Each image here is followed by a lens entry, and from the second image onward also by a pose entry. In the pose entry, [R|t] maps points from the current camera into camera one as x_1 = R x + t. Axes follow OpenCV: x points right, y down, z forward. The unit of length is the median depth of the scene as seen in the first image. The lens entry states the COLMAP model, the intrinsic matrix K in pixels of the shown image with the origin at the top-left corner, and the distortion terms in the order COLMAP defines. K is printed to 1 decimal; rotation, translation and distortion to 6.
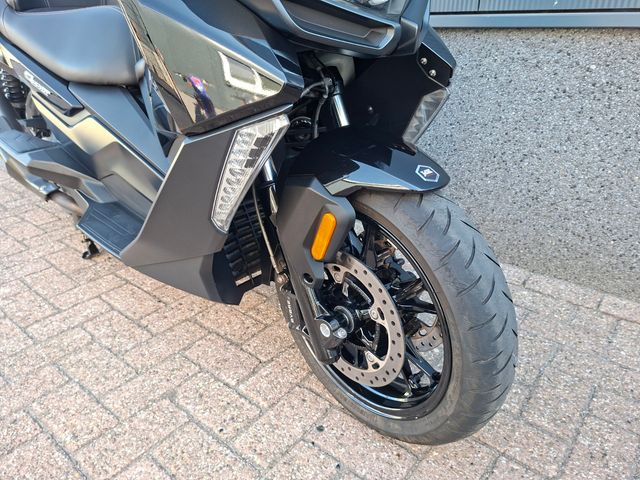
lens RADIAL K [[442.9, 0, 322.7], [0, 442.9, 235.8], [0, 0, 1]] dist [0.026745, -0.031440]
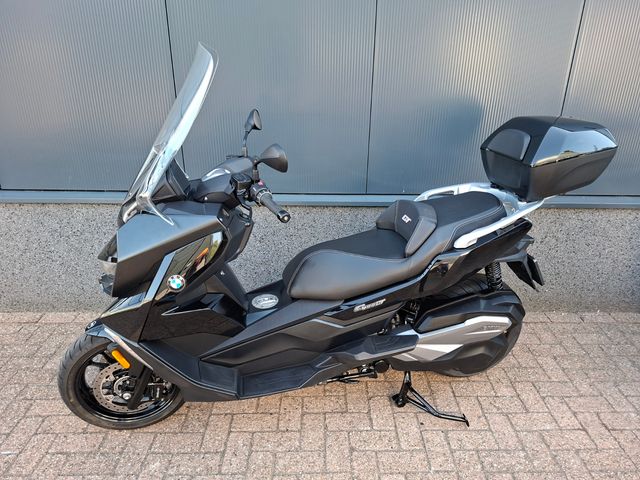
lens RADIAL K [[442.9, 0, 325.6], [0, 442.9, 237.1], [0, 0, 1]] dist [0.026745, -0.031440]
pose [[0.765977, -0.231431, 0.599765, -1.150848], [0.255477, 0.965703, 0.046359, -0.531484], [-0.589924, 0.117716, 0.798832, -0.456530]]
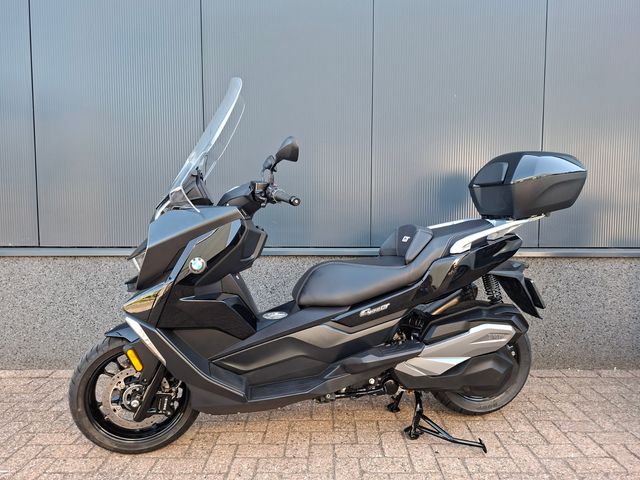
lens RADIAL K [[442.9, 0, 322.5], [0, 442.9, 234.9], [0, 0, 1]] dist [0.026745, -0.031440]
pose [[0.783208, -0.041349, 0.620383, -1.302312], [0.259663, 0.928360, -0.265937, -0.074675], [-0.564942, 0.369375, 0.737836, -0.474069]]
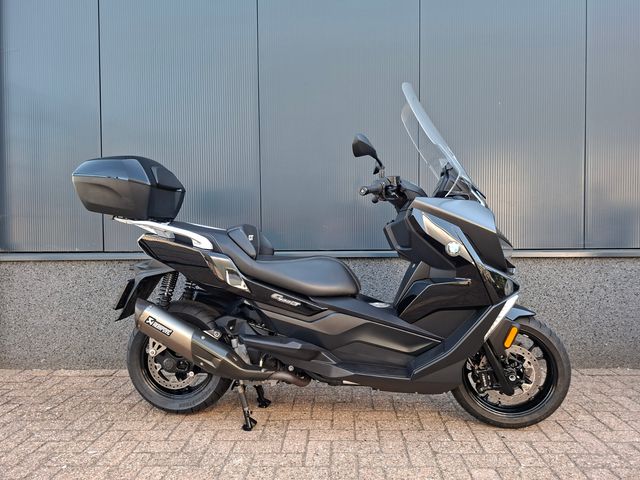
lens RADIAL K [[442.9, 0, 323.8], [0, 442.9, 241.4], [0, 0, 1]] dist [0.026745, -0.031440]
pose [[0.800494, -0.022346, 0.598923, -1.529970], [0.258419, 0.914511, -0.311271, 0.011164], [-0.540766, 0.403944, 0.737835, -0.388876]]
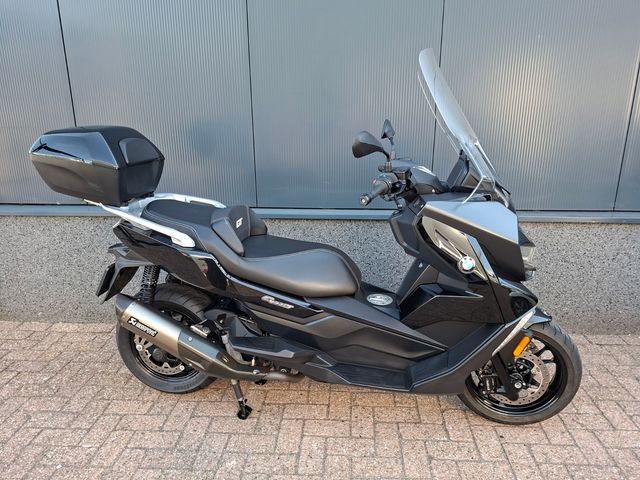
lens RADIAL K [[442.9, 0, 324.8], [0, 442.9, 235.2], [0, 0, 1]] dist [0.026745, -0.031440]
pose [[0.813621, -0.159167, 0.559184, -1.332560], [0.245195, 0.966017, -0.081794, -0.404400], [-0.527162, 0.203658, 0.824999, -0.381704]]
